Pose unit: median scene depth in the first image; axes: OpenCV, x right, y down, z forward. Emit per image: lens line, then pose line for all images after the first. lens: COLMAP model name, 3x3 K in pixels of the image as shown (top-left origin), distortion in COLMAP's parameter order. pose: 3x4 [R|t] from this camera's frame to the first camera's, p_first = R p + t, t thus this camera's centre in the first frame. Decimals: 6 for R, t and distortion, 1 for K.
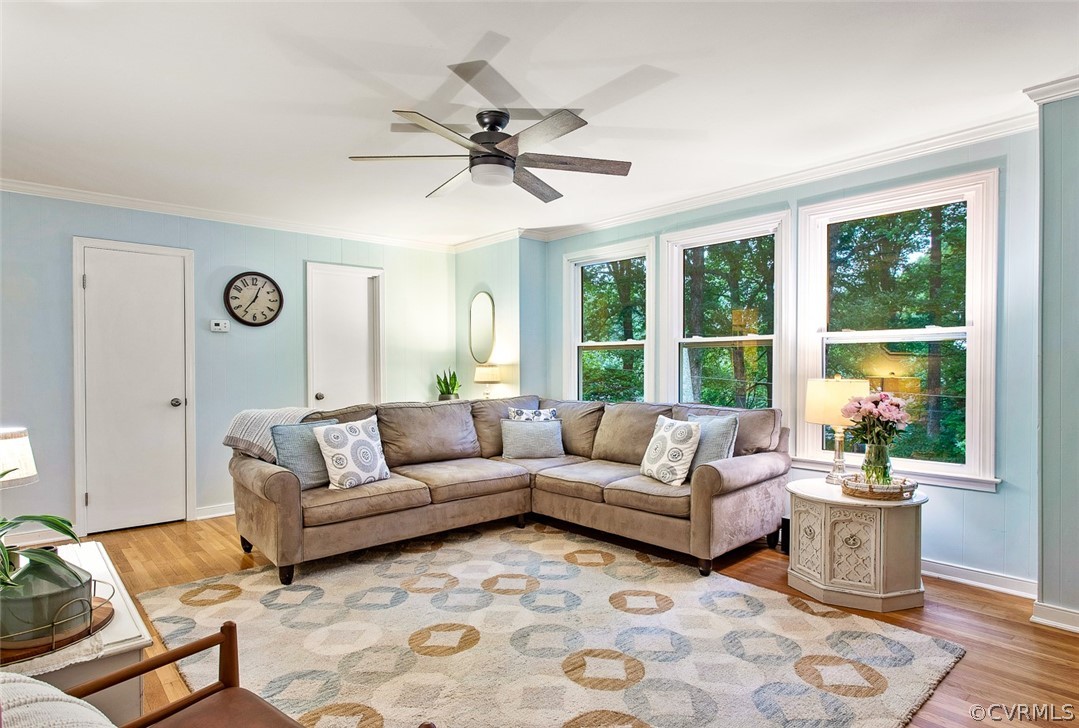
lens RADIAL K [[593.7, 0, 543.0], [0, 593.7, 370.4], [0, 0, 1]] dist [-0.001757, -0.000825]
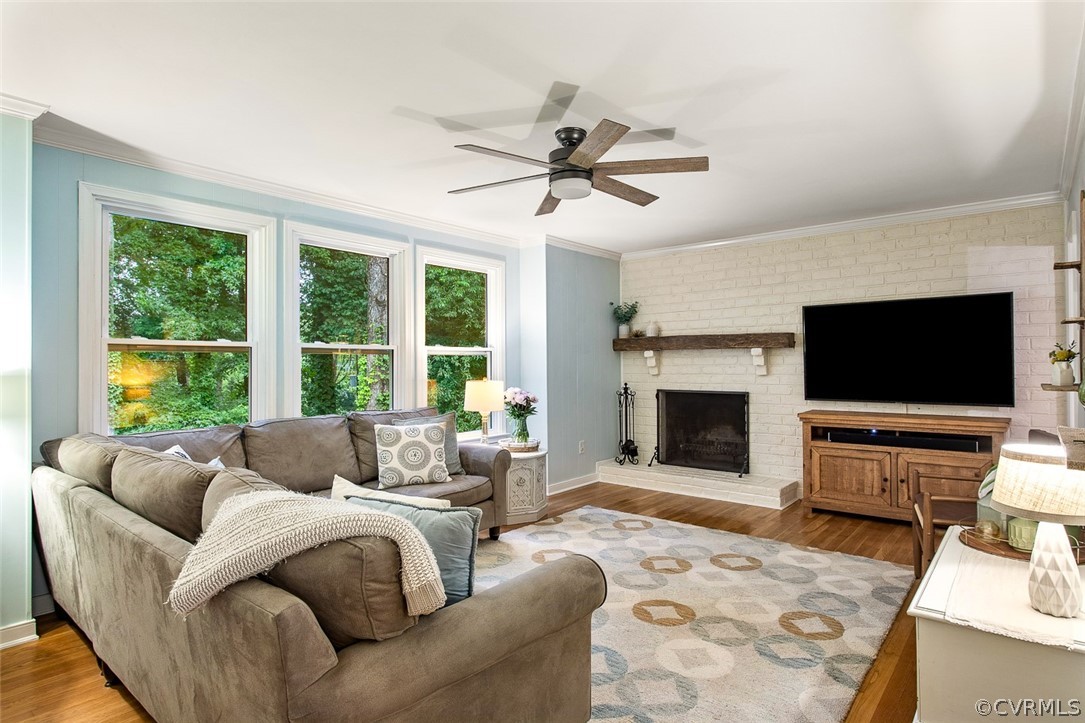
lens RADIAL K [[597.0, 0, 542.1], [0, 597.0, 363.8], [0, 0, 1]] dist [-0.001757, -0.000825]
pose [[-0.149608, 0.004567, 0.988735, -0.965511], [0.016231, 0.999866, -0.002162, -0.020987], [-0.988612, 0.015725, -0.149662, 1.061405]]
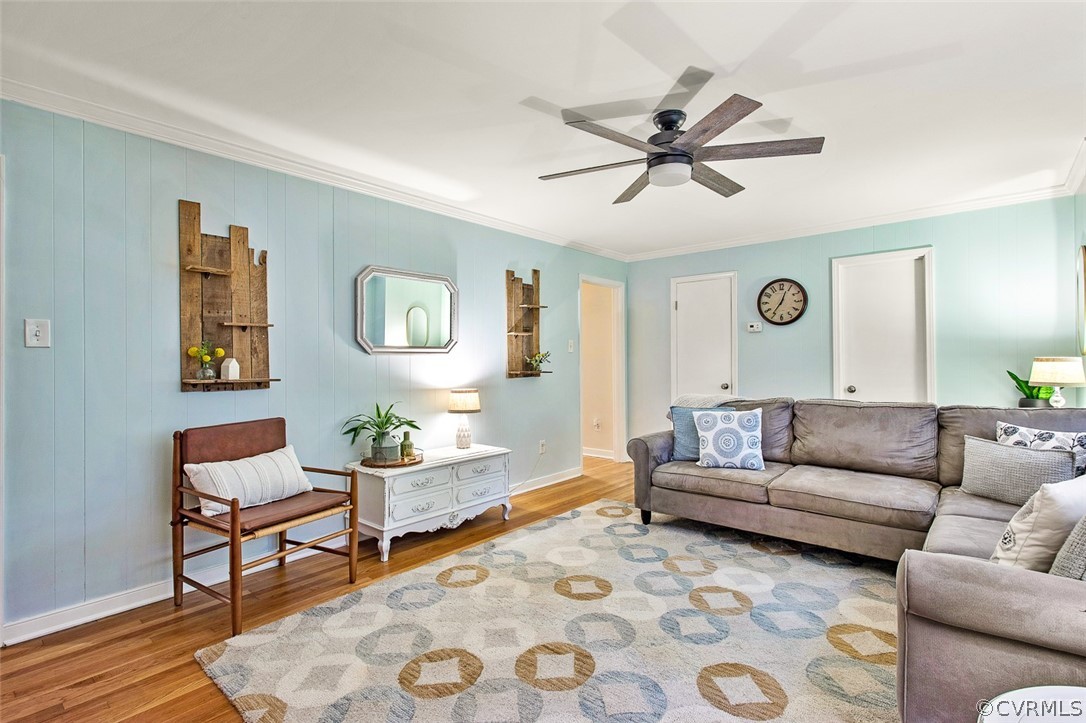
lens RADIAL K [[514.8, 0, 545.7], [0, 514.8, 355.0], [0, 0, 1]] dist [0.001484, 0.000668]
pose [[0.139776, -0.004927, -0.990171, 0.664134], [-0.001506, 0.999985, -0.005188, -0.014563], [0.990182, 0.002217, 0.139767, 0.589000]]
